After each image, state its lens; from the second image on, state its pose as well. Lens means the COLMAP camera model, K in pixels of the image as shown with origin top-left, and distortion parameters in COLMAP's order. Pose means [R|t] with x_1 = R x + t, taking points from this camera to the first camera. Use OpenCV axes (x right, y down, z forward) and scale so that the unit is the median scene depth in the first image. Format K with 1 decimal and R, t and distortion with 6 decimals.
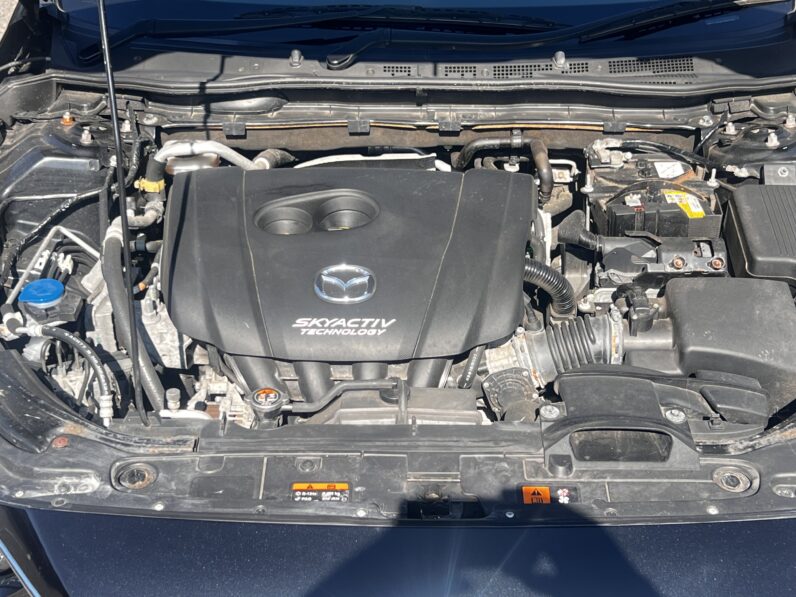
lens RADIAL K [[1255.4, 0, 398.0], [0, 1255.4, 298.5], [0, 0, 1]] dist [0.055757, -0.043168]
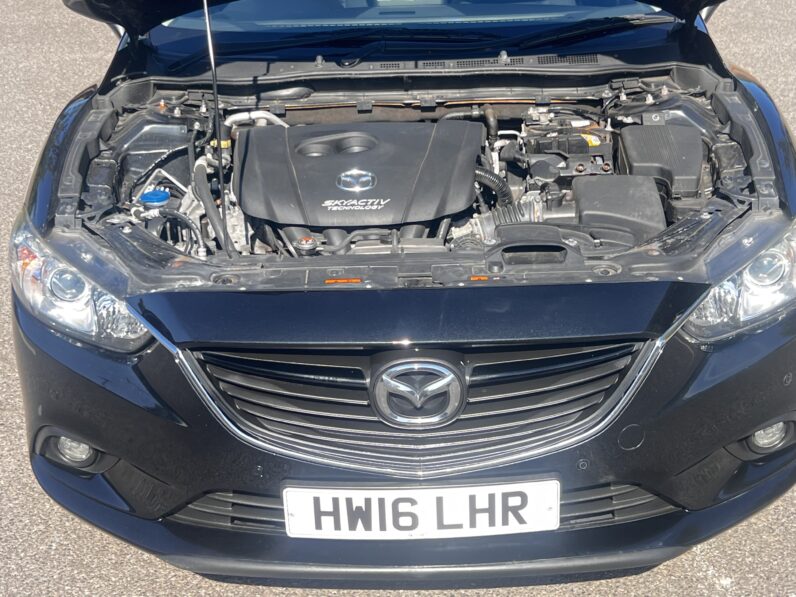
lens RADIAL K [[1255.4, 0, 398.0], [0, 1255.4, 298.5], [0, 0, 1]] dist [0.055757, -0.043168]
pose [[0.999444, -0.030758, -0.012890, 0.020329], [0.028988, 0.992325, -0.120213, 0.273243], [0.016488, 0.119773, 0.992664, -0.422946]]
